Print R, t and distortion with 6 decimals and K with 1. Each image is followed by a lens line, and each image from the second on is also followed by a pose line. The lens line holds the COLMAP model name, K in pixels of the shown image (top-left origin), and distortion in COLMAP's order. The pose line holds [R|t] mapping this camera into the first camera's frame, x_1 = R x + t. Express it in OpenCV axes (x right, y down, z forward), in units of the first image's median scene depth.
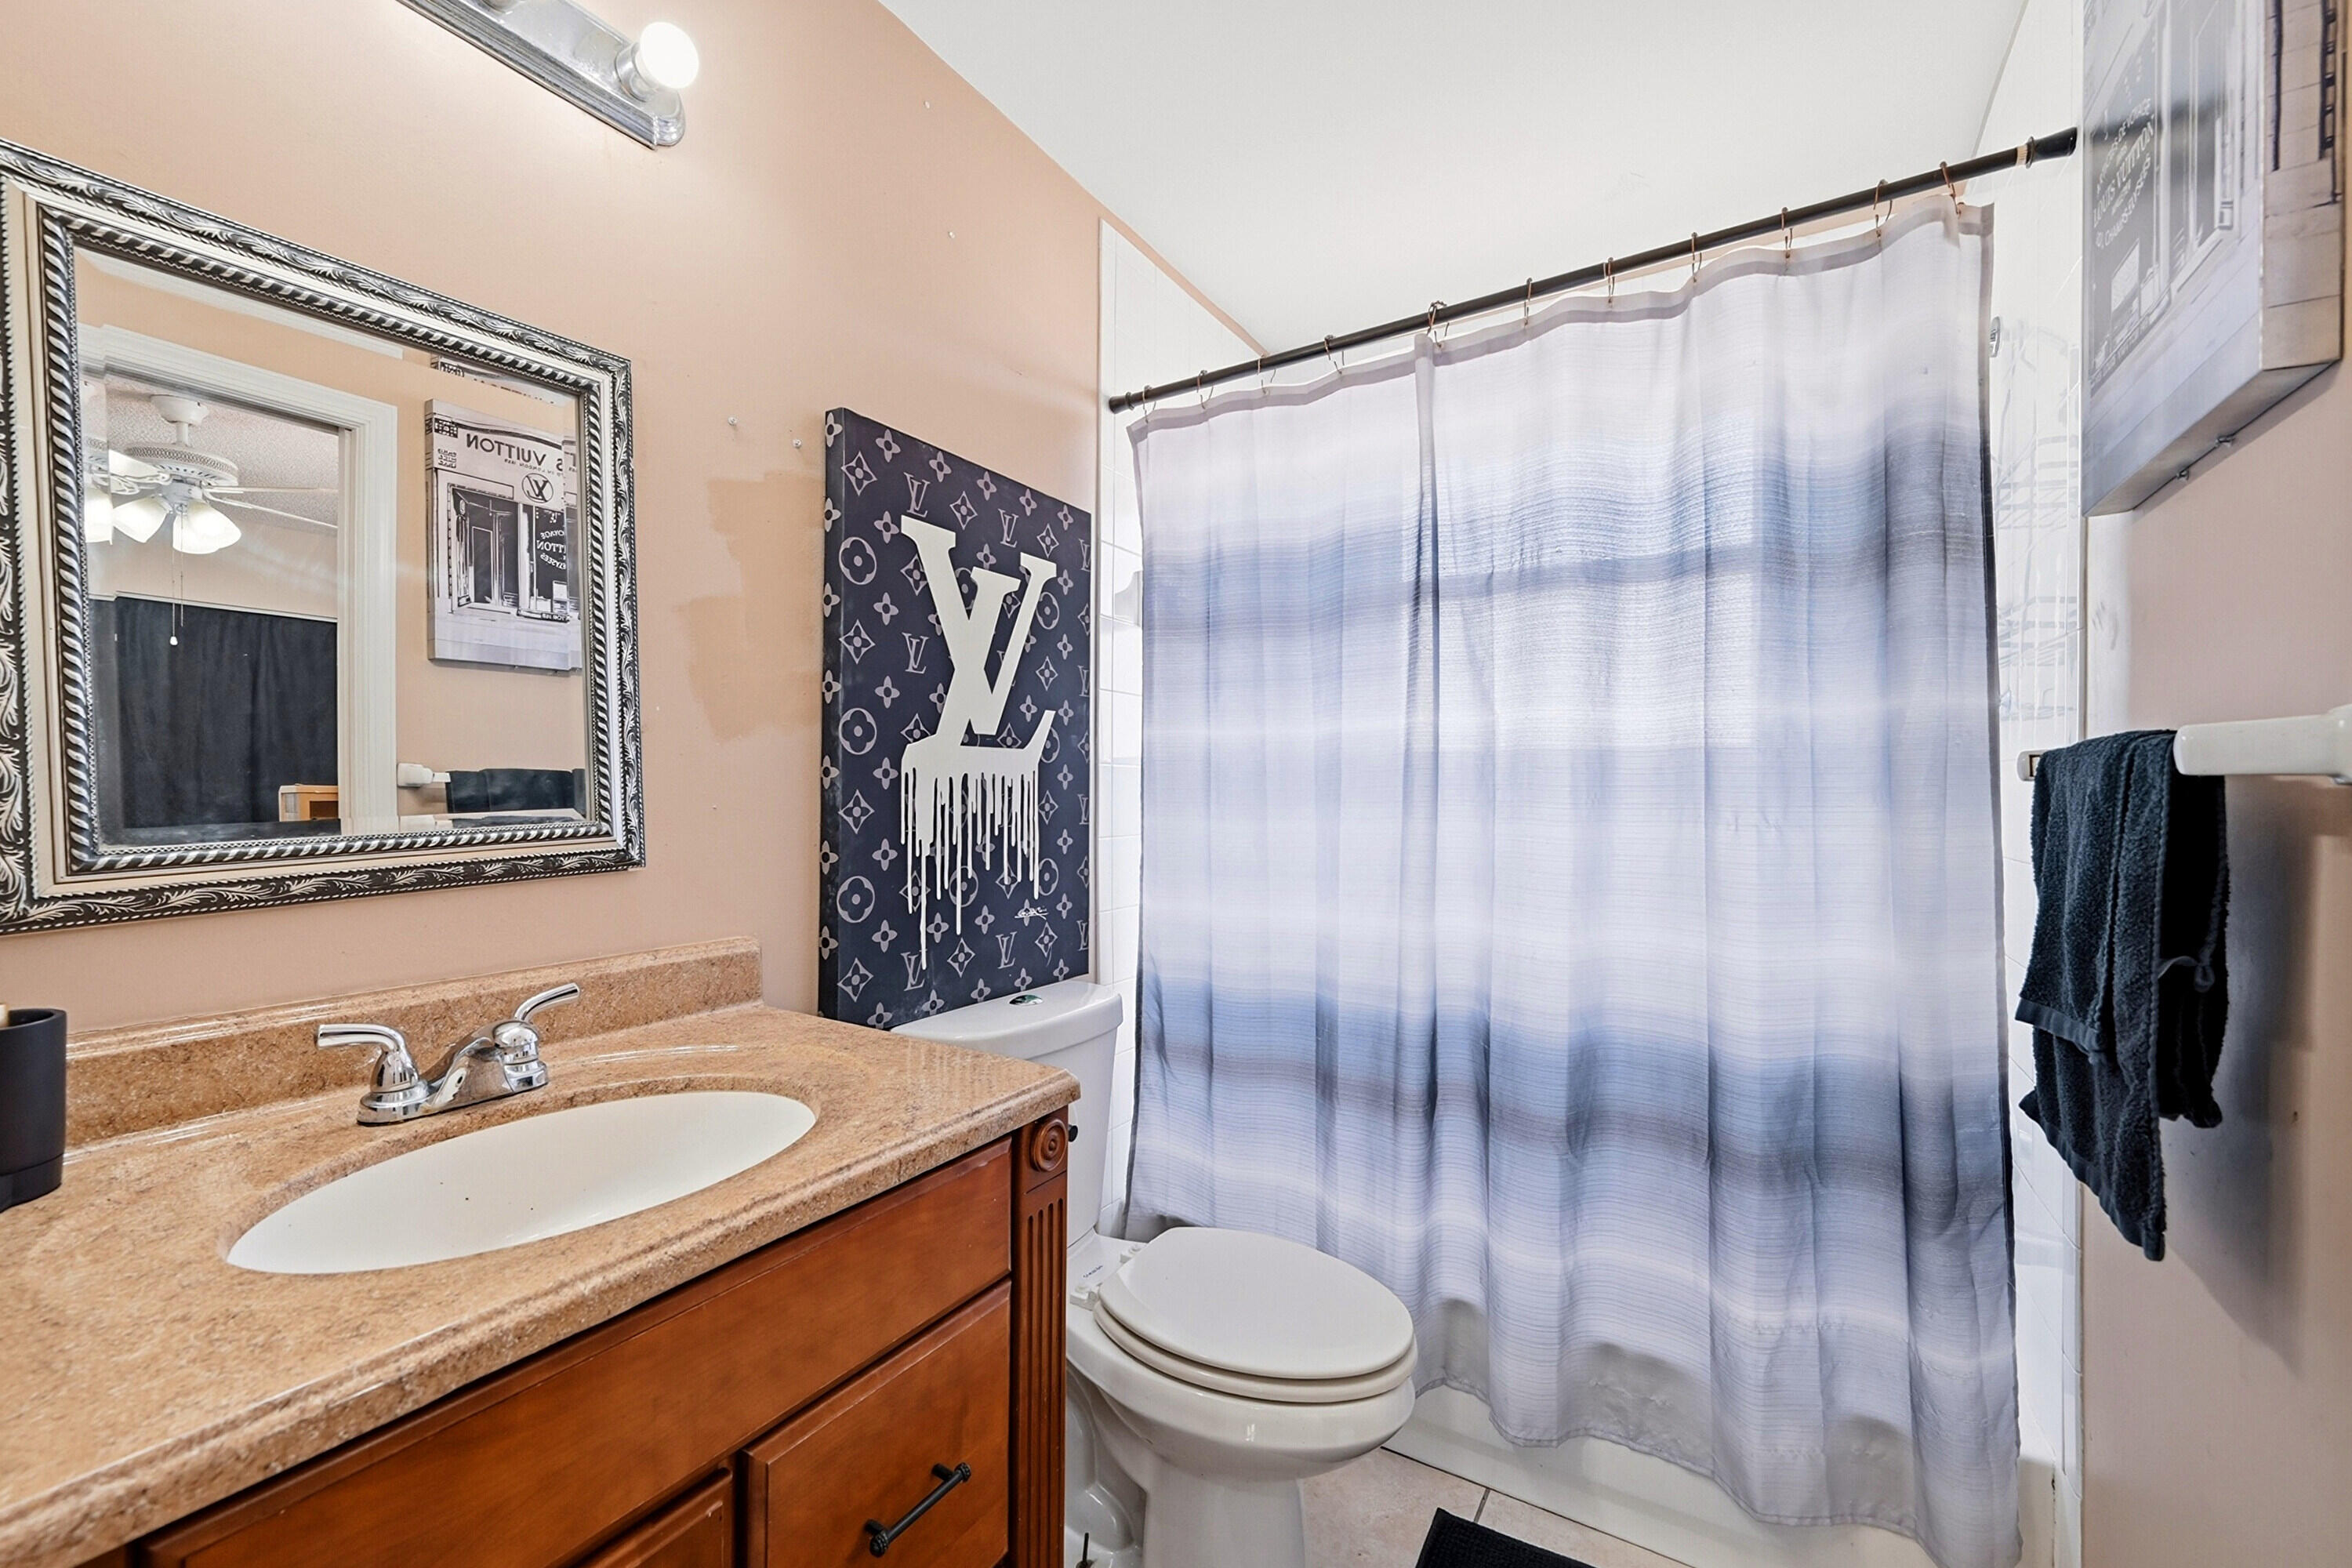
lens RADIAL K [[938.9, 0, 1185.5], [0, 938.9, 785.0], [0, 0, 1]] dist [-0.003261, -0.000391]
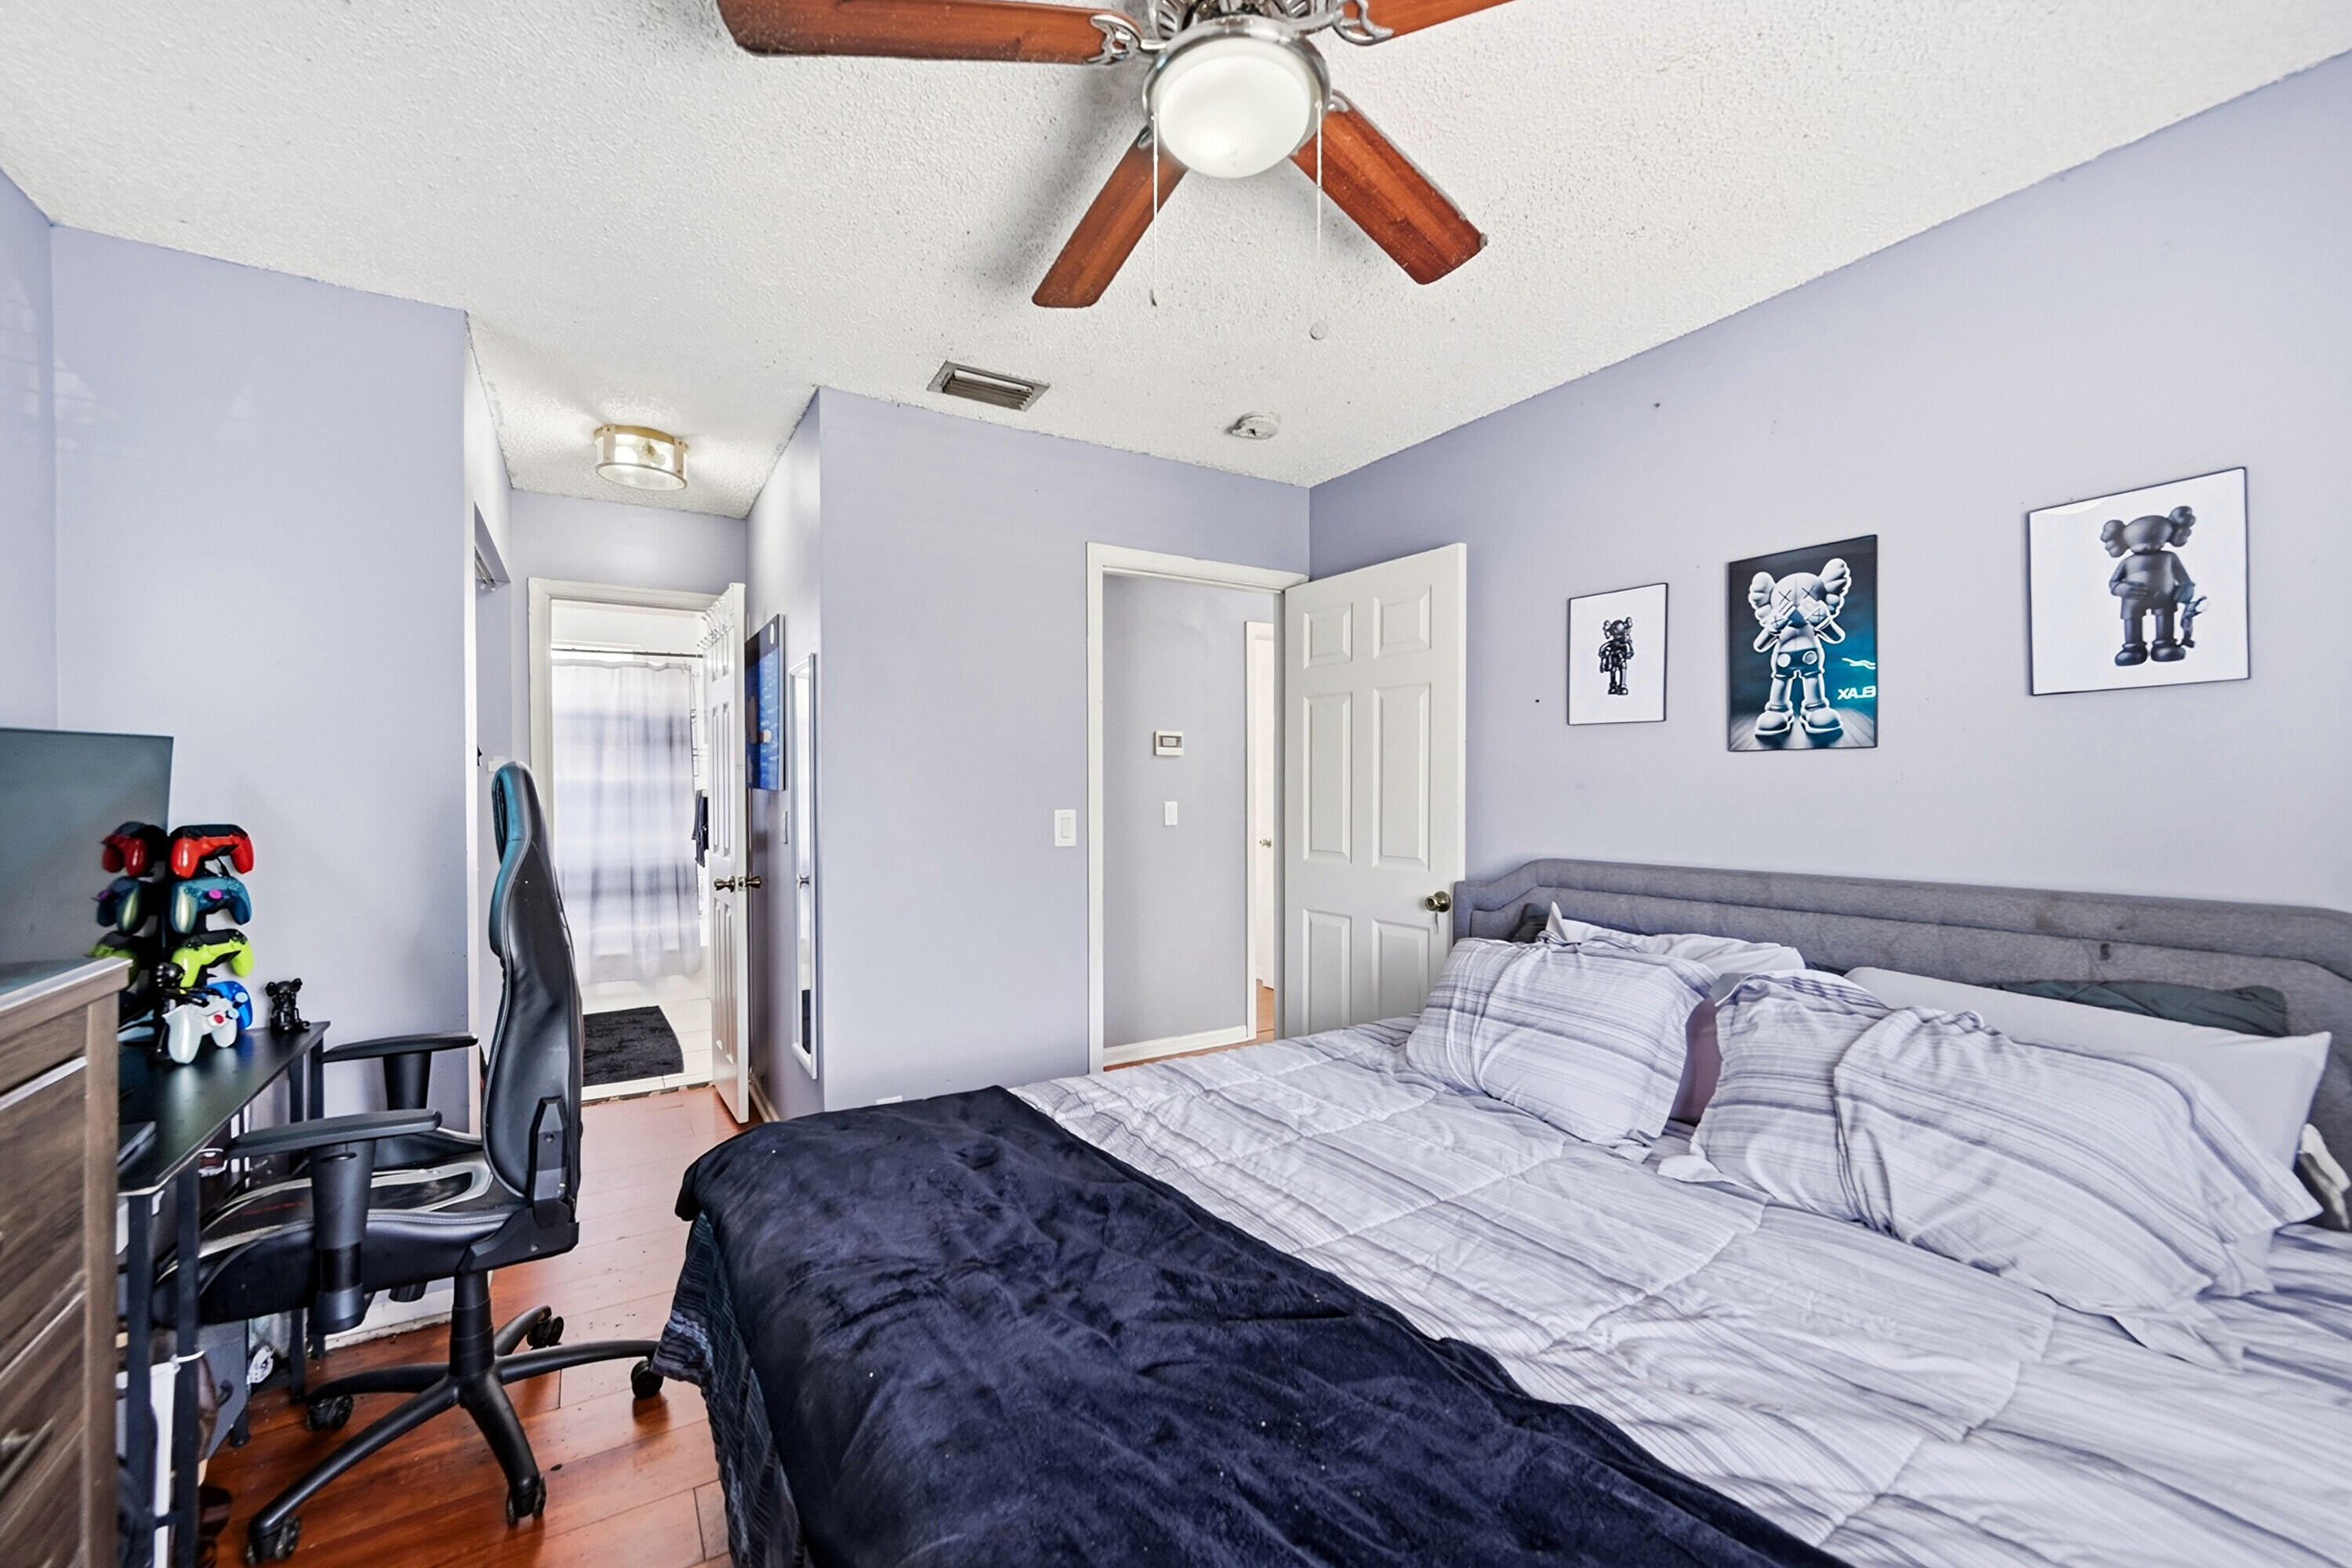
lens RADIAL K [[938.9, 0, 1177.0], [0, 938.9, 782.5], [0, 0, 1]] dist [-0.003261, -0.000391]
pose [[0.451450, -0.008814, 0.892253, -1.944174], [0.012282, 0.999918, 0.003663, -0.051157], [-0.892212, 0.009305, 0.451522, -2.866607]]
